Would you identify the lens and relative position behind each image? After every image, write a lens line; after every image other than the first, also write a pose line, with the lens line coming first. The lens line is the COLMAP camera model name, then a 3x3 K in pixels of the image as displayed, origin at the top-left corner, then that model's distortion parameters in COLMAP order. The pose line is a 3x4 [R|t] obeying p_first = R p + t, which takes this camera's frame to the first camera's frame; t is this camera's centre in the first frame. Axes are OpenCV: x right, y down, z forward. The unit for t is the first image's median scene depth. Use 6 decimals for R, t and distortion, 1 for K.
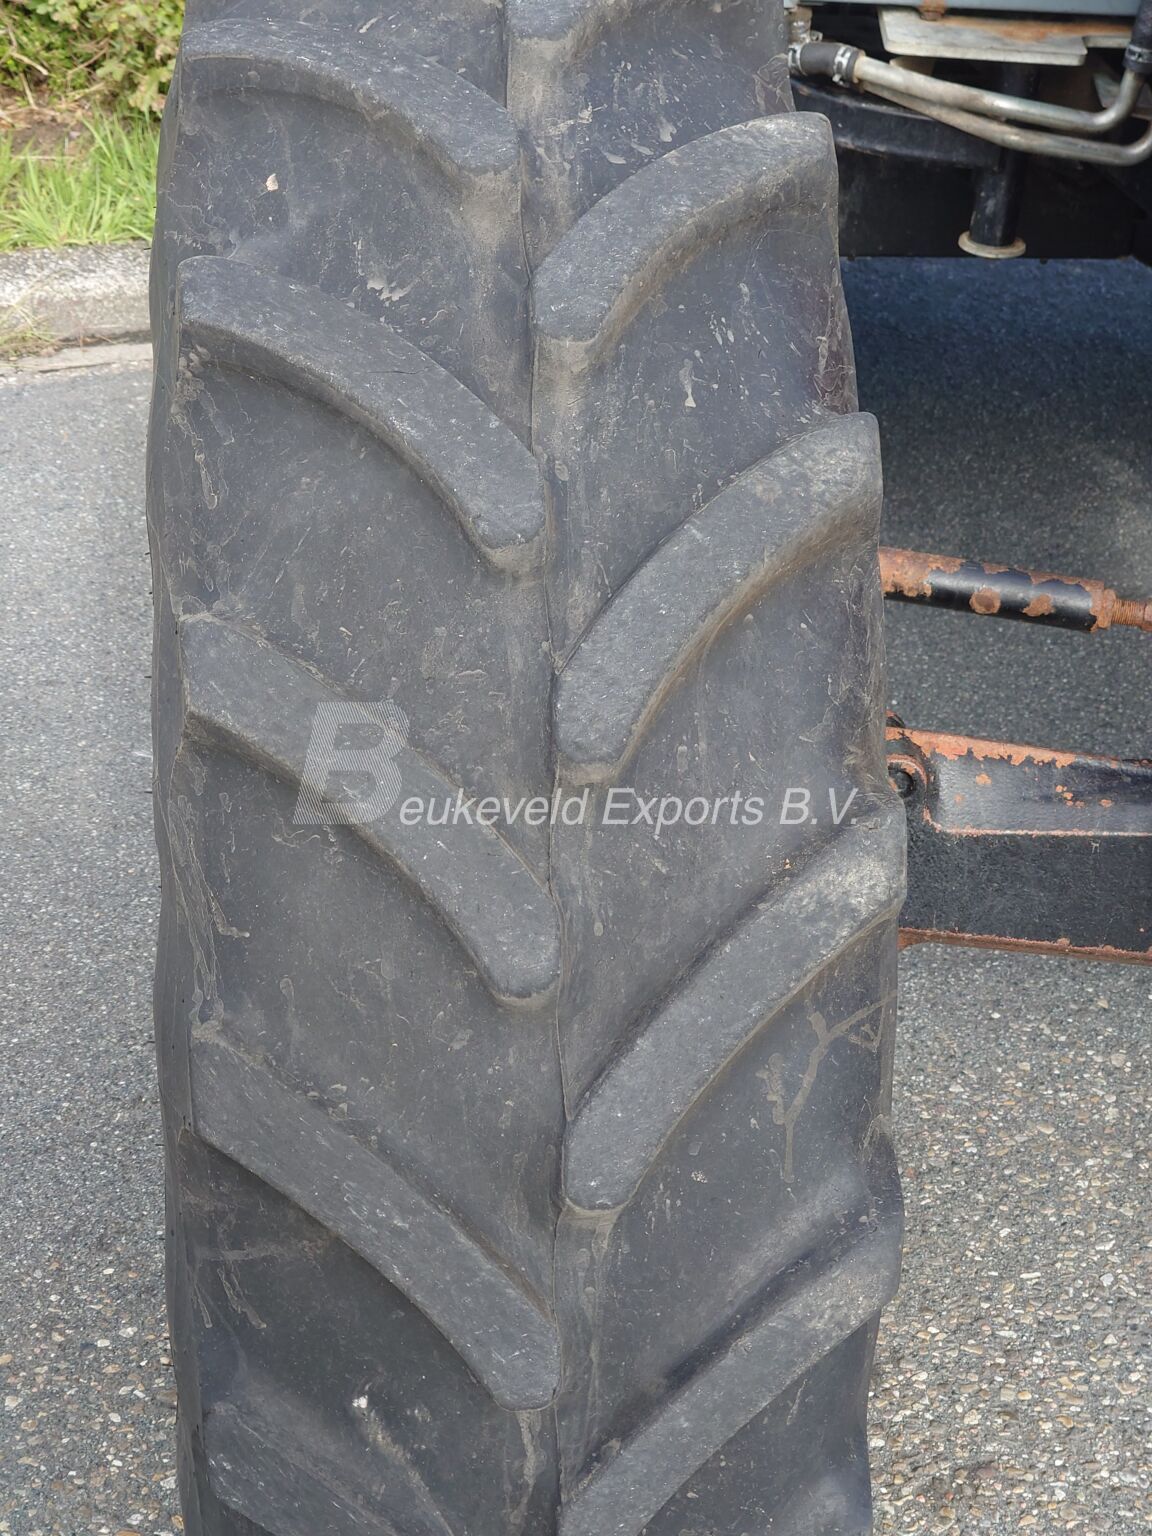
lens RADIAL K [[2619.4, 0, 567.6], [0, 2619.4, 790.0], [0, 0, 1]] dist [0.025236, -0.110396]
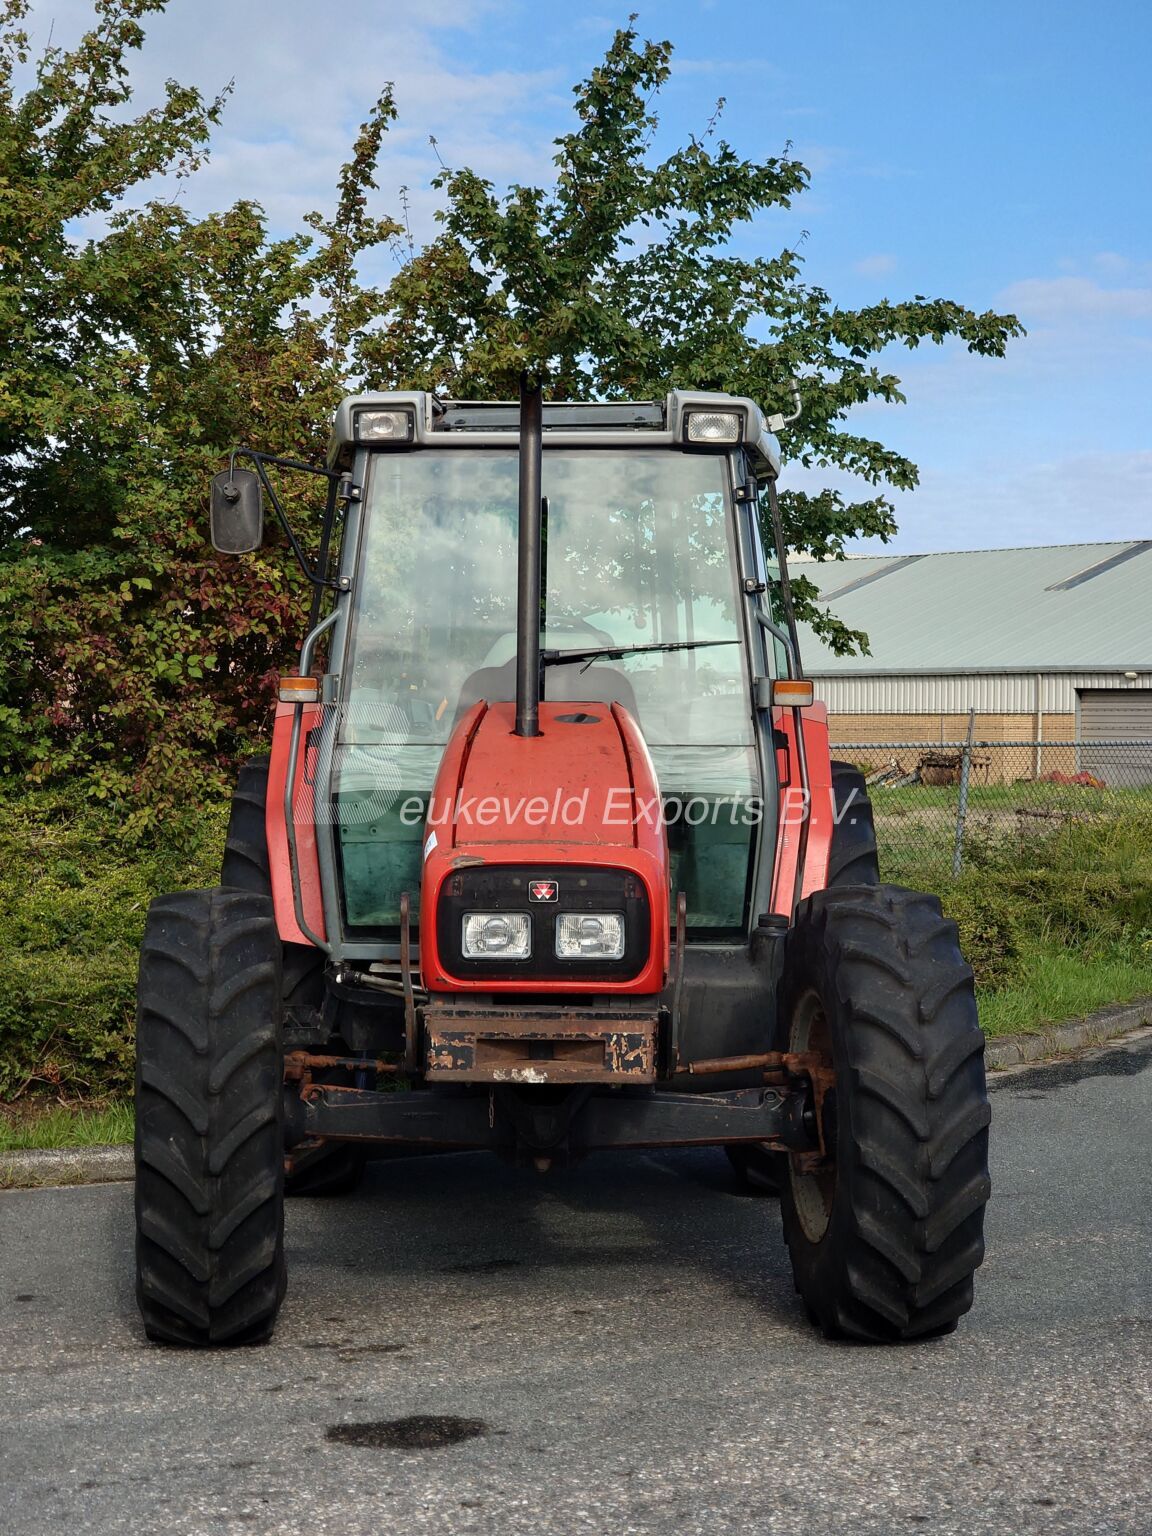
lens RADIAL K [[2619.4, 0, 567.6], [0, 2619.4, 790.0], [0, 0, 1]] dist [0.025236, -0.110396]
pose [[0.999476, -0.029158, 0.014021, 0.465607], [0.032327, 0.882482, -0.469233, 1.483845], [0.001308, 0.469441, 0.882963, -2.778557]]
